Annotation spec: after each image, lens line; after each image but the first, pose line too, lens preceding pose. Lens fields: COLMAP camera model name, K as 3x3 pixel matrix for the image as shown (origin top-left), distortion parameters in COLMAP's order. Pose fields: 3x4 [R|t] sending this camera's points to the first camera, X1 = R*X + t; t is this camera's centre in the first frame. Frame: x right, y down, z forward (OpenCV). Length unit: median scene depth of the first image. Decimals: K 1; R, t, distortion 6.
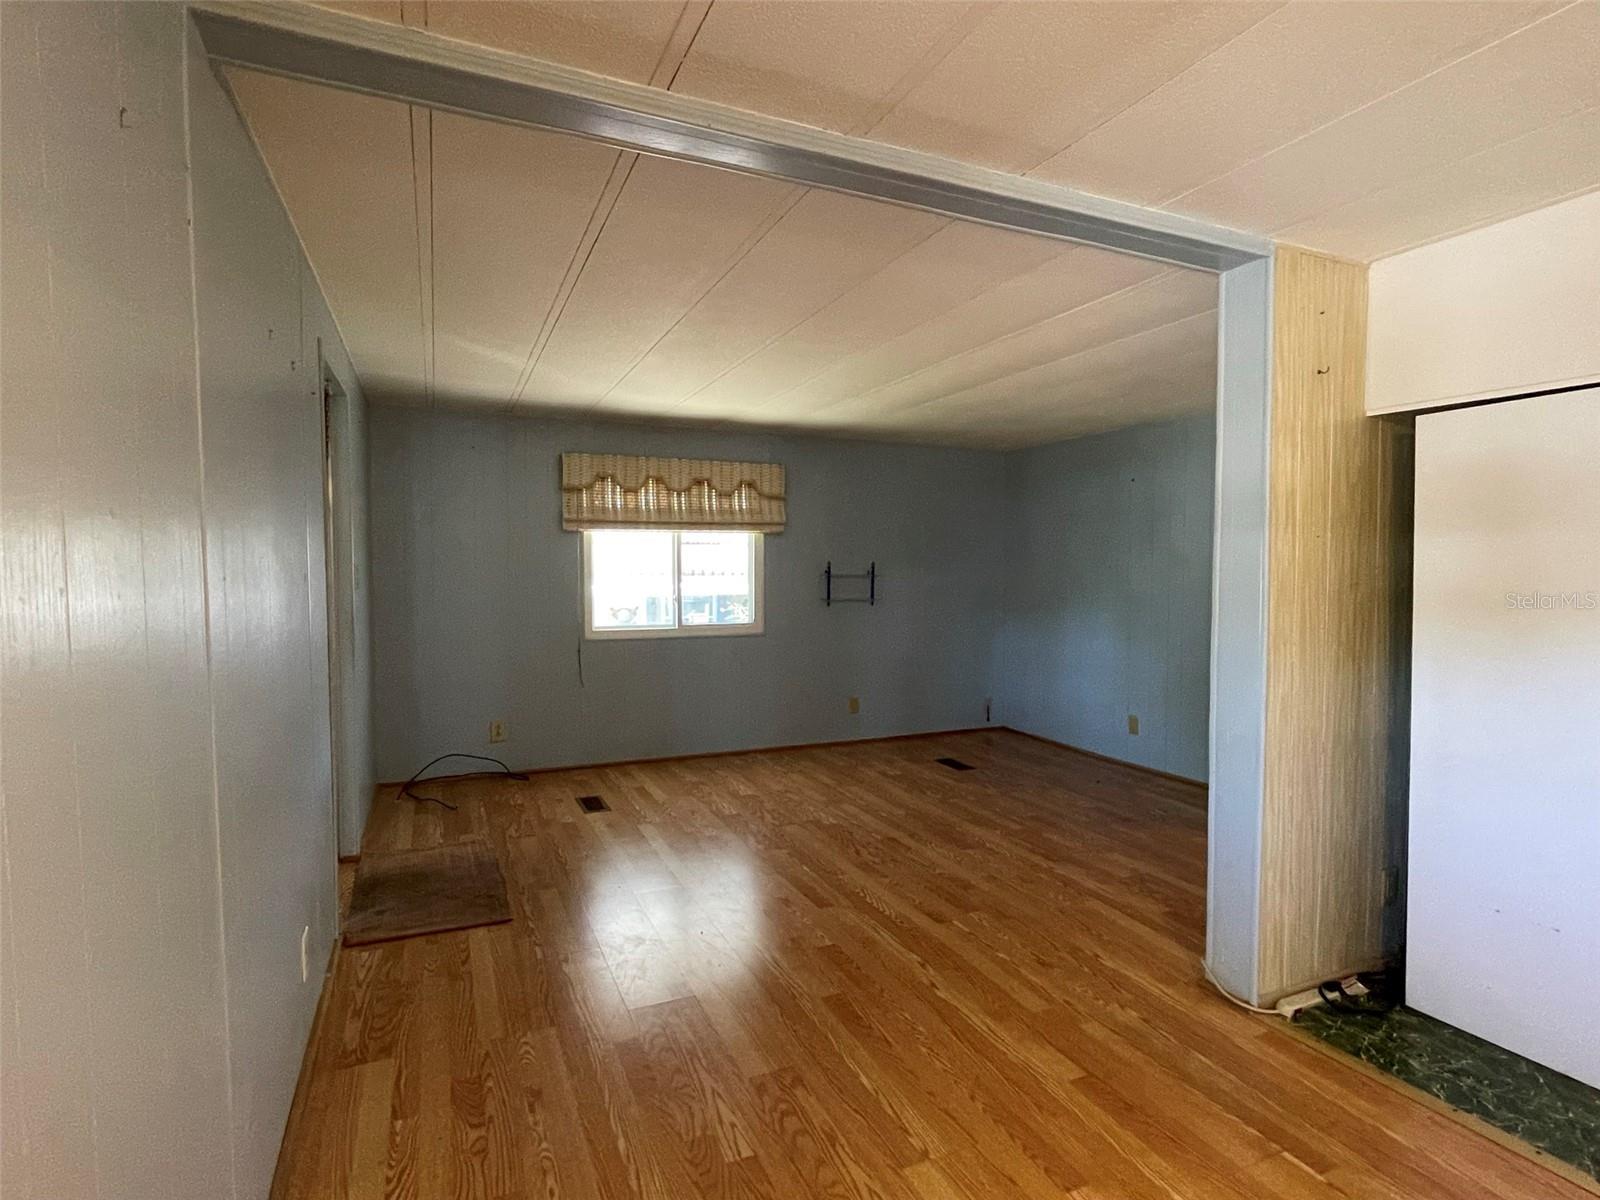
lens RADIAL K [[816.7, 0, 800.0], [0, 816.7, 600.0], [0, 0, 1]] dist [-0.002712, -0.000057]
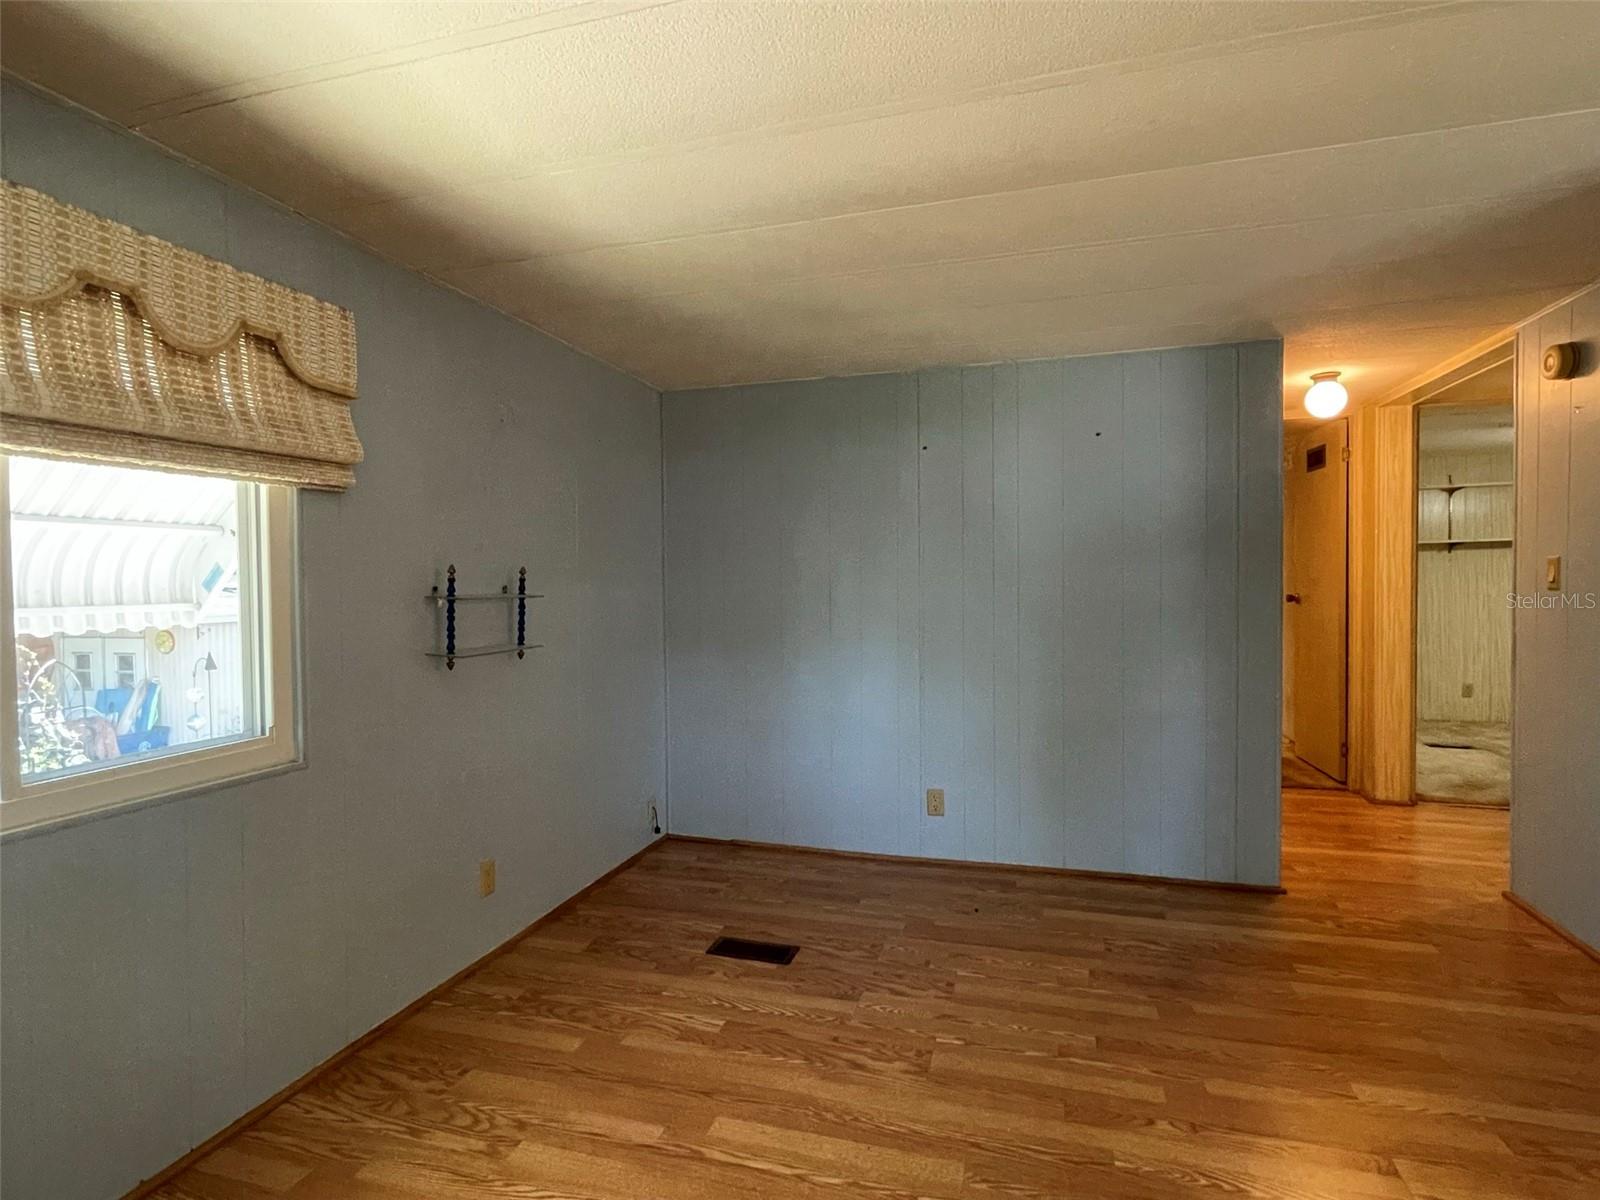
lens RADIAL K [[816.7, 0, 800.0], [0, 816.7, 600.0], [0, 0, 1]] dist [-0.002712, -0.000057]
pose [[0.662397, -0.028593, 0.748607, -0.175768], [0.048892, 0.998791, -0.005114, -0.019295], [-0.747556, 0.039988, 0.662994, 0.615582]]
